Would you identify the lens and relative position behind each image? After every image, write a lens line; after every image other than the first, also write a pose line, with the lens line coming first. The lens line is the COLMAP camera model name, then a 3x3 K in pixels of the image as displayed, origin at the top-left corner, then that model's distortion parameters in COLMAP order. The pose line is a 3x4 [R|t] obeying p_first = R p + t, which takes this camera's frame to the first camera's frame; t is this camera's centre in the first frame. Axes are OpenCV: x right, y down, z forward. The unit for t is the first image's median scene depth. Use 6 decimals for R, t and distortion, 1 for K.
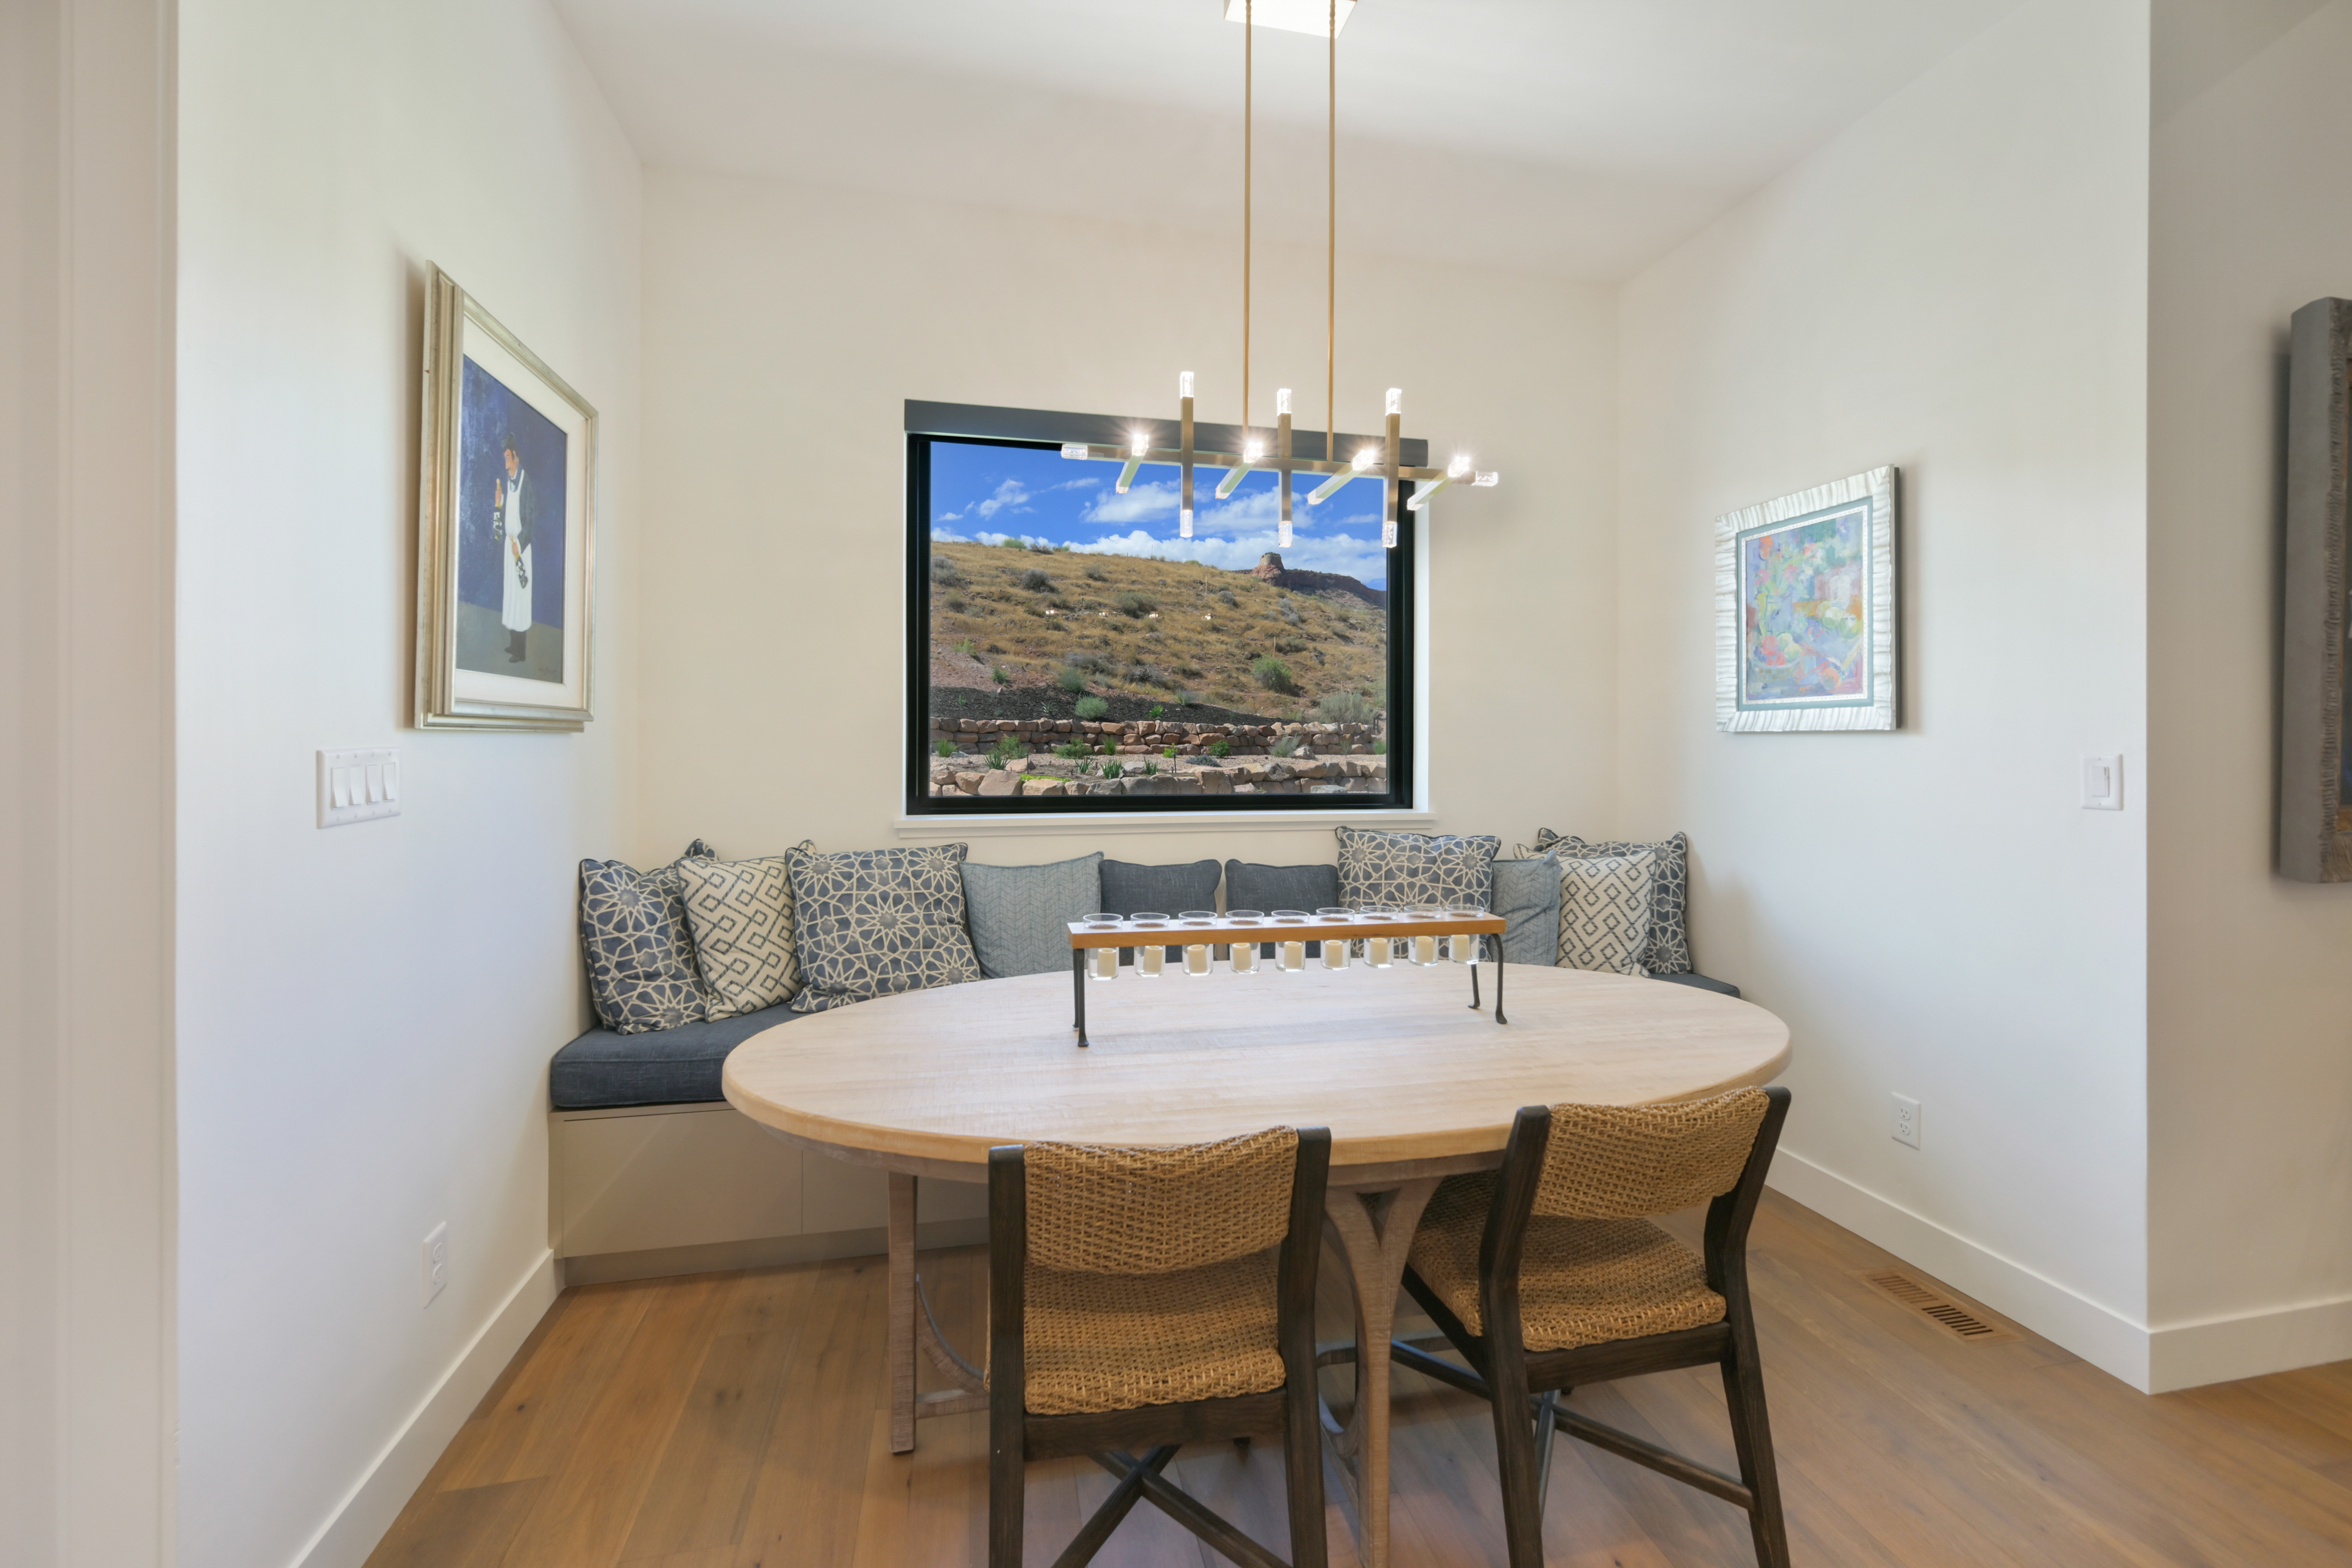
lens RADIAL K [[936.7, 0, 1153.5], [0, 936.7, 721.1], [0, 0, 1]] dist [0.002119, -0.000184]
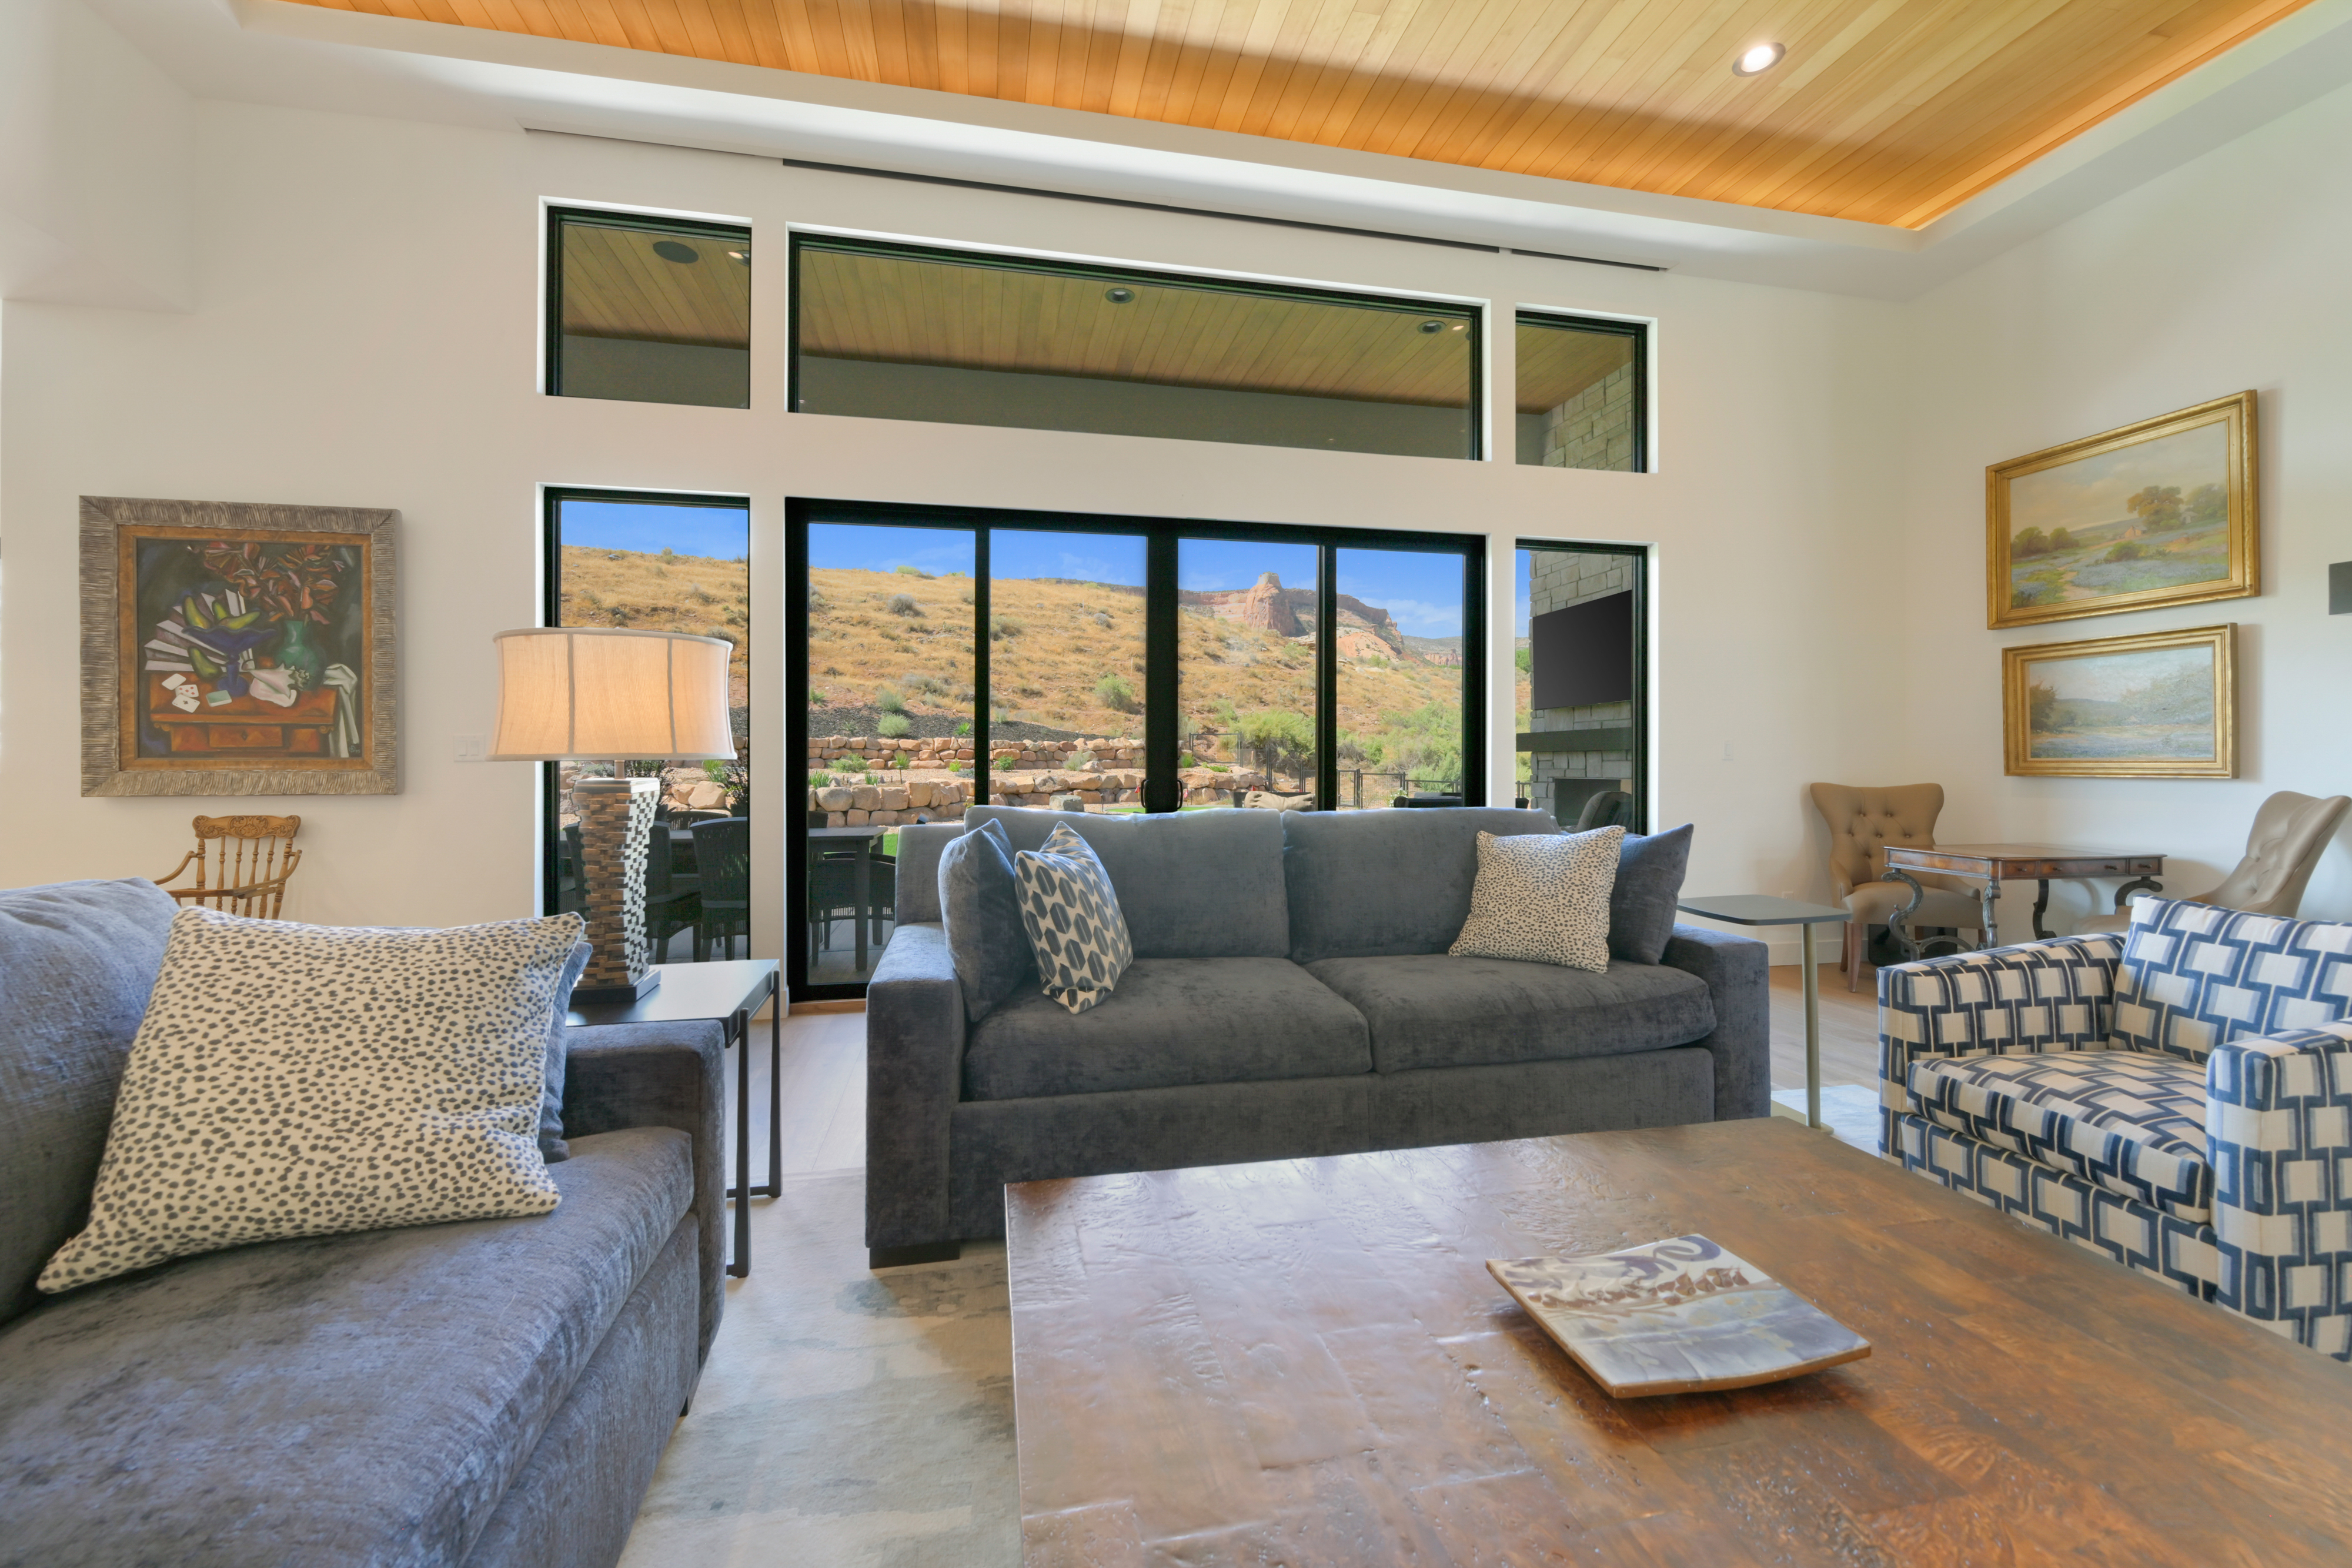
lens RADIAL K [[936.7, 0, 1180.8], [0, 936.7, 764.2], [0, 0, 1]] dist [0.002119, -0.000184]
pose [[0.999929, -0.006695, -0.009811, 2.551830], [0.006937, 0.999666, 0.024878, 0.050918], [0.009641, -0.024944, 0.999642, -0.691539]]
